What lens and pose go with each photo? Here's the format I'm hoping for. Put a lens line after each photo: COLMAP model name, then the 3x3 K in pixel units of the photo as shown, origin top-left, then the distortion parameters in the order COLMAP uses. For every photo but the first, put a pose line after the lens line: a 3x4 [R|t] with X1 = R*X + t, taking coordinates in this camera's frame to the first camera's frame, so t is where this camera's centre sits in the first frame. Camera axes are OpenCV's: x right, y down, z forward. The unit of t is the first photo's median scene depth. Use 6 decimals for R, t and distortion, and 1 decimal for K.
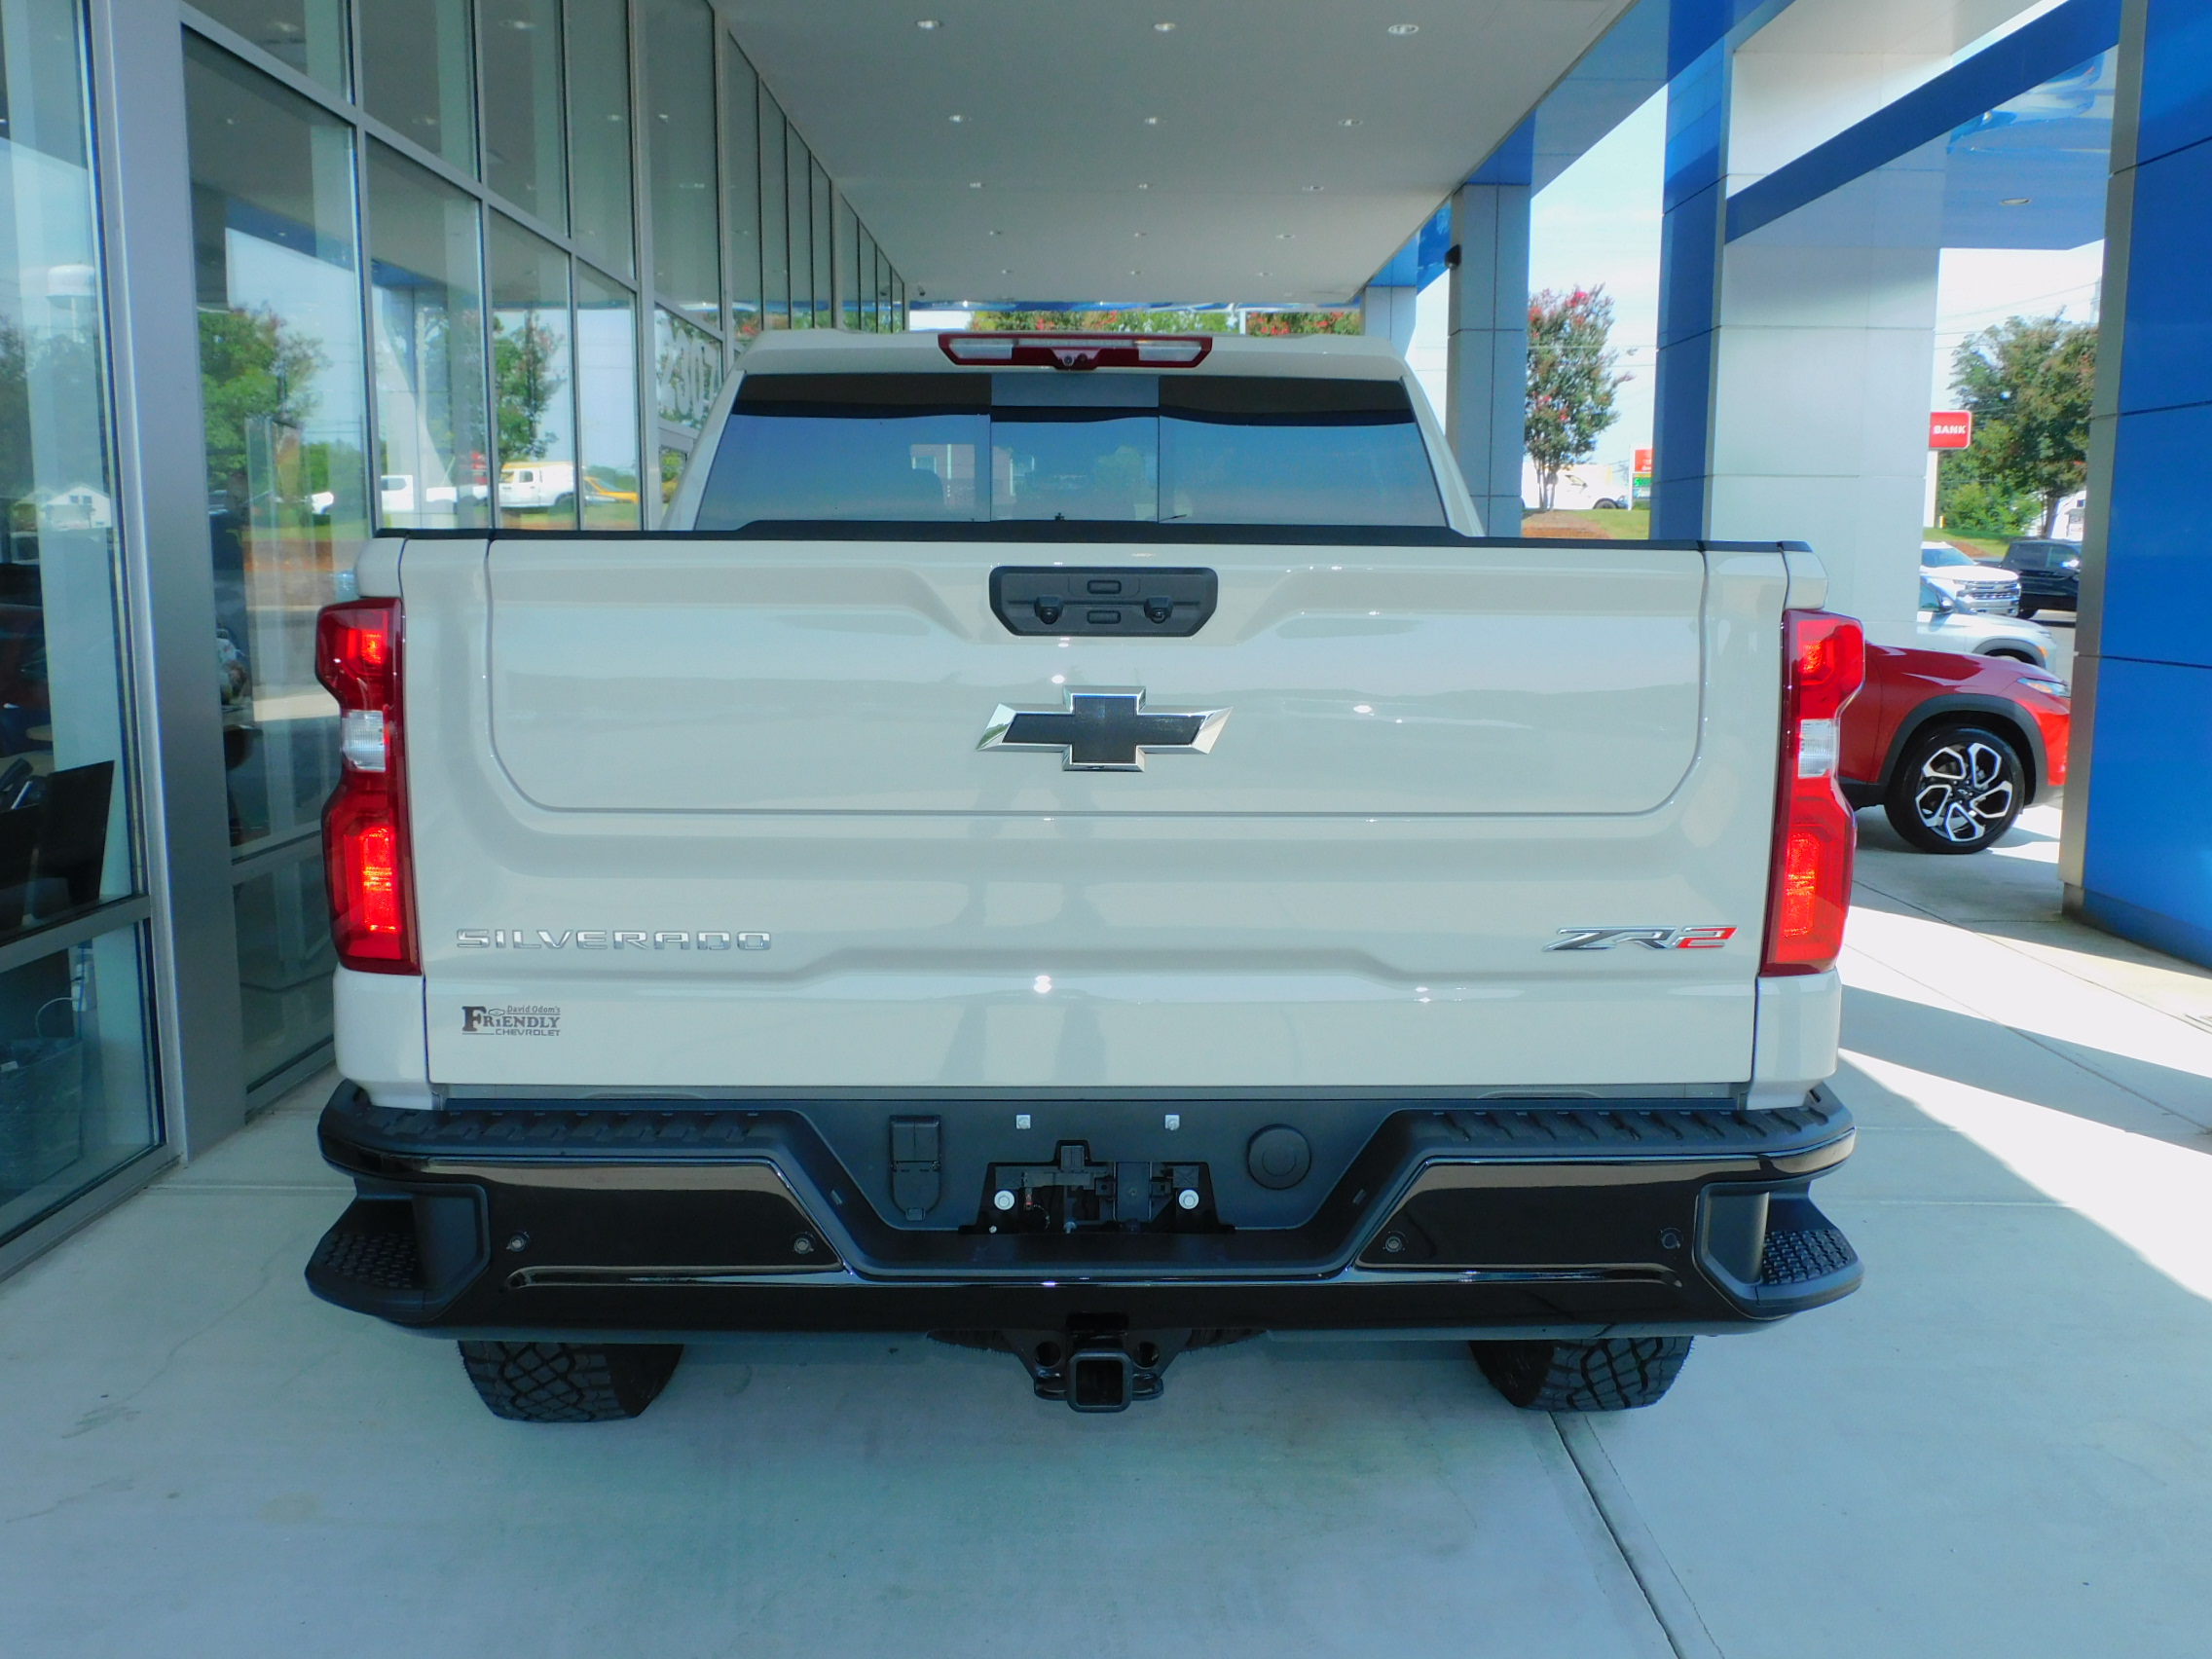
lens RADIAL K [[1912.7, 0, 1106.0], [0, 1912.7, 829.5], [0, 0, 1]] dist [-0.001432, -0.007784]
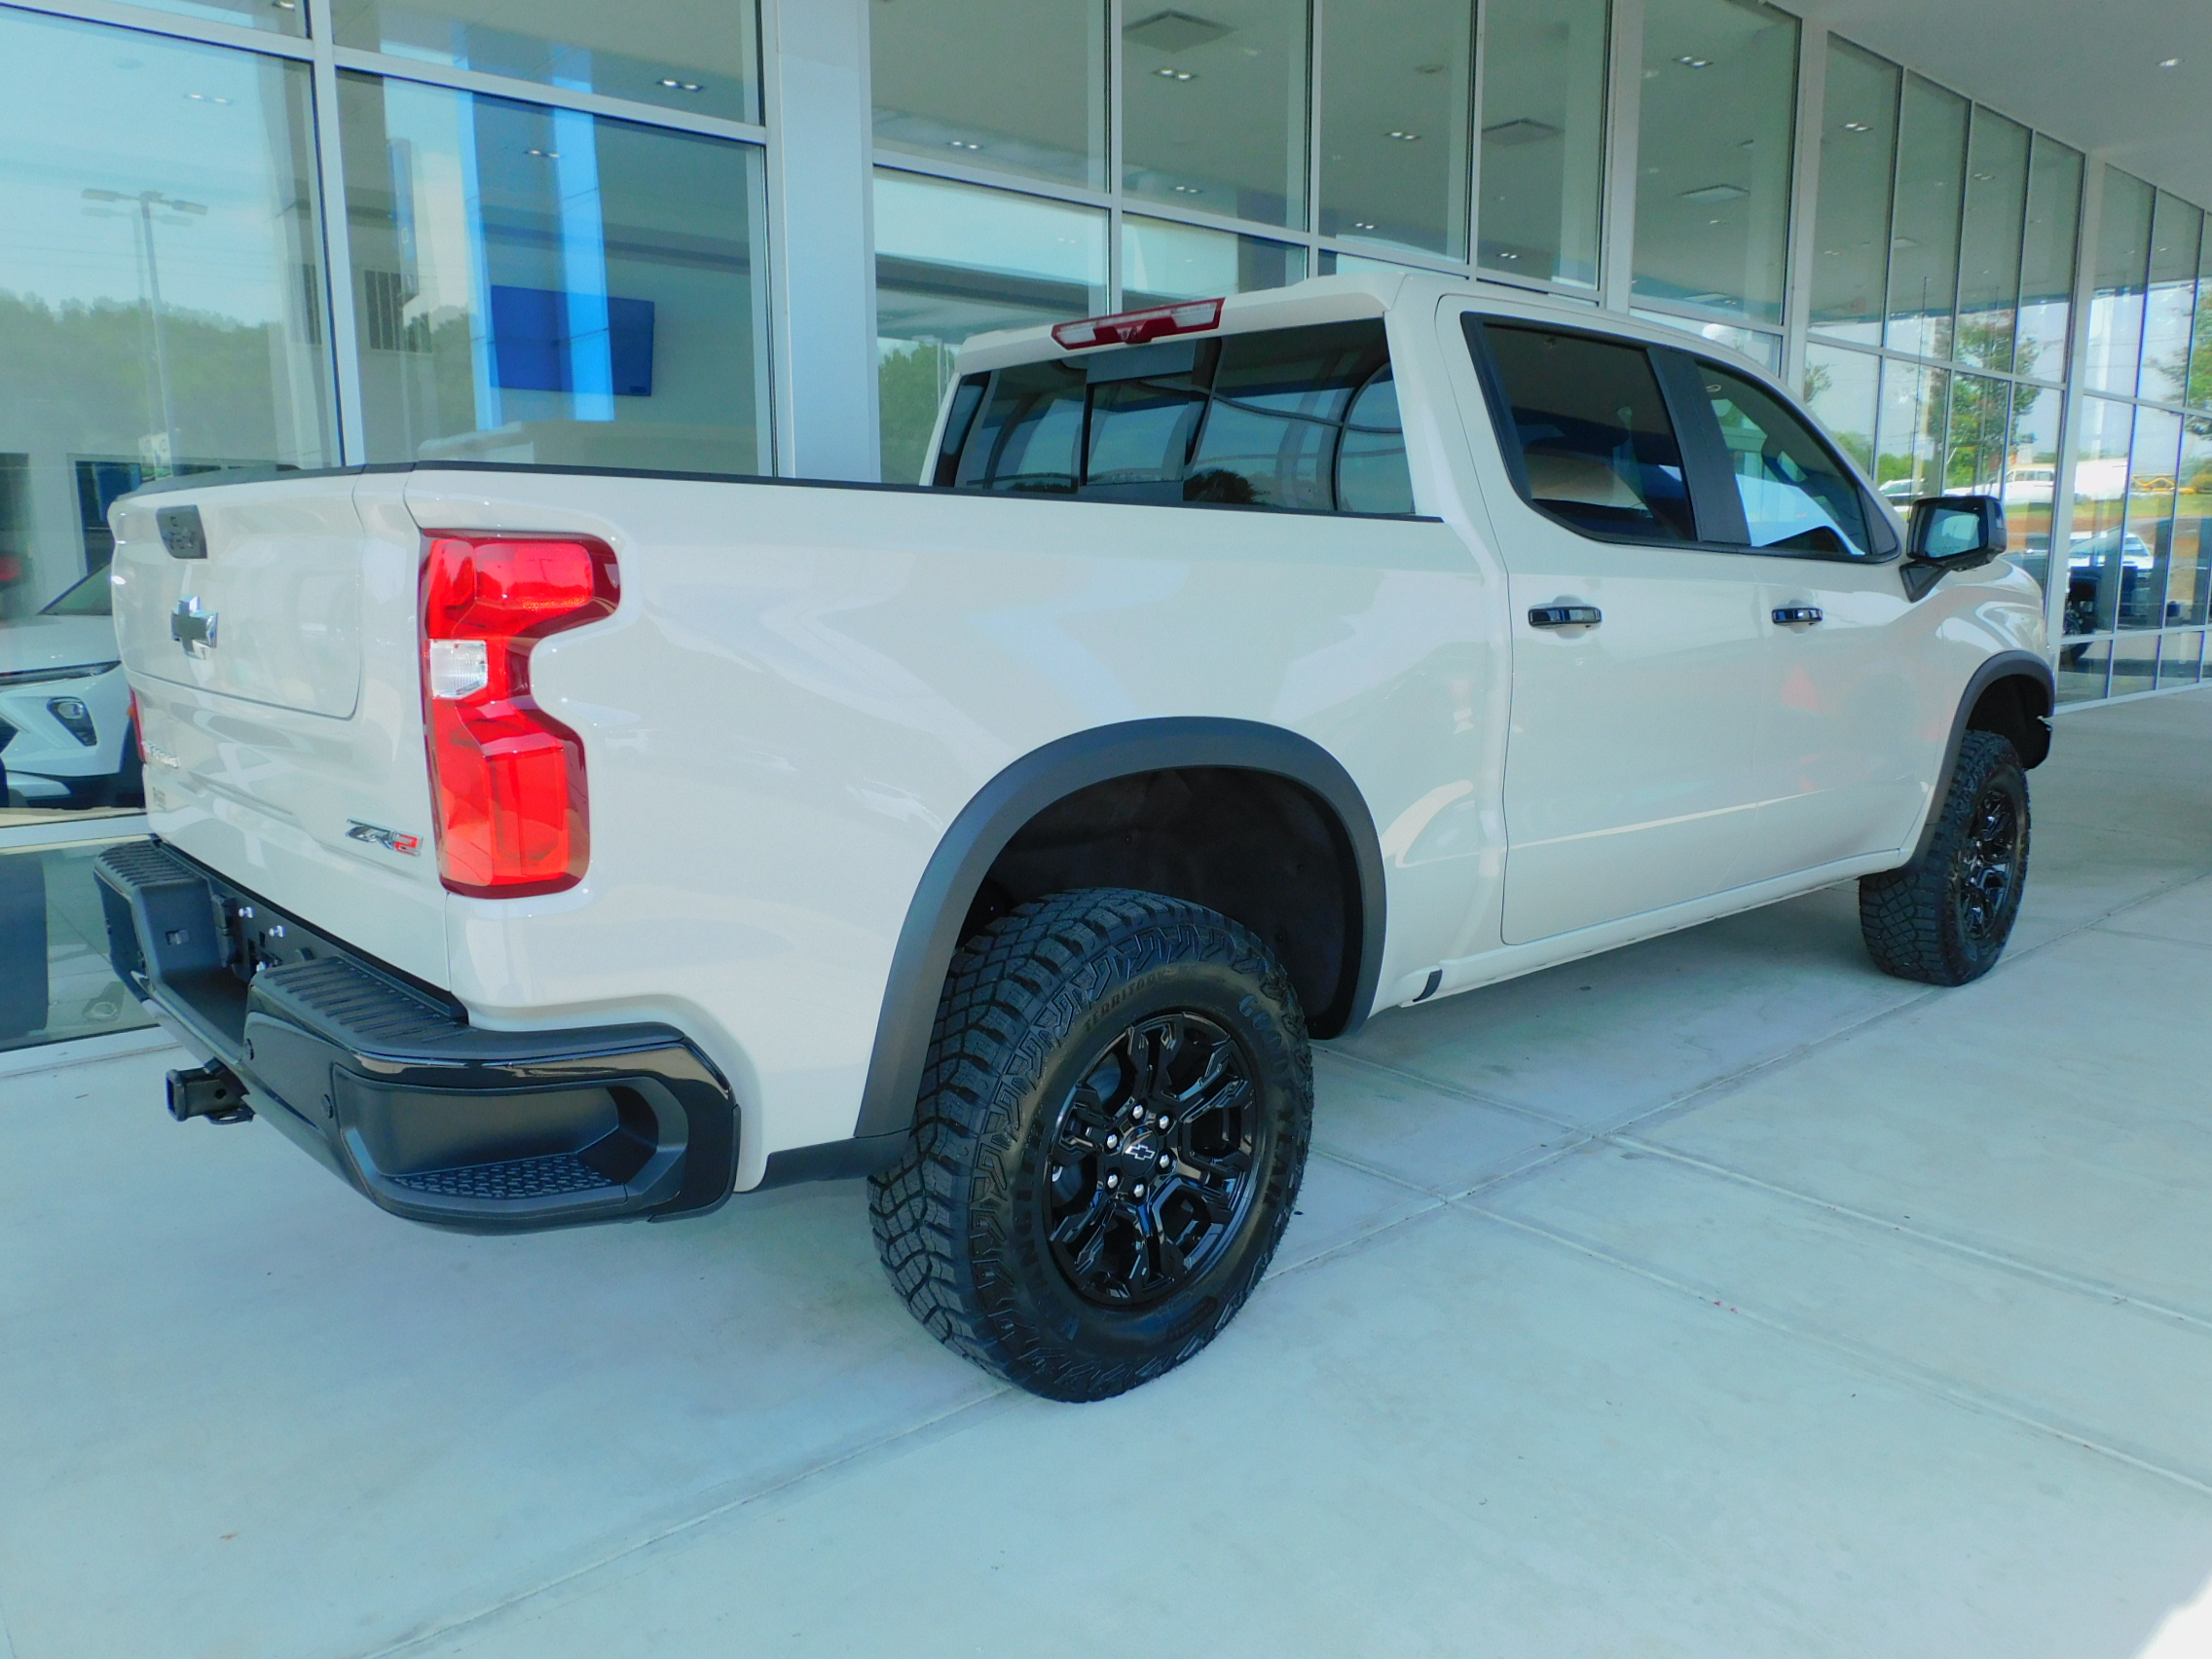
lens RADIAL K [[1576.7, 0, 1106.0], [0, 1576.7, 829.5], [0, 0, 1]] dist [0.001198, 0.005831]
pose [[0.651987, 0.122400, -0.748285, 0.679635], [-0.099358, 0.992166, 0.075722, -0.031207], [0.751692, 0.024978, 0.659041, 0.399534]]
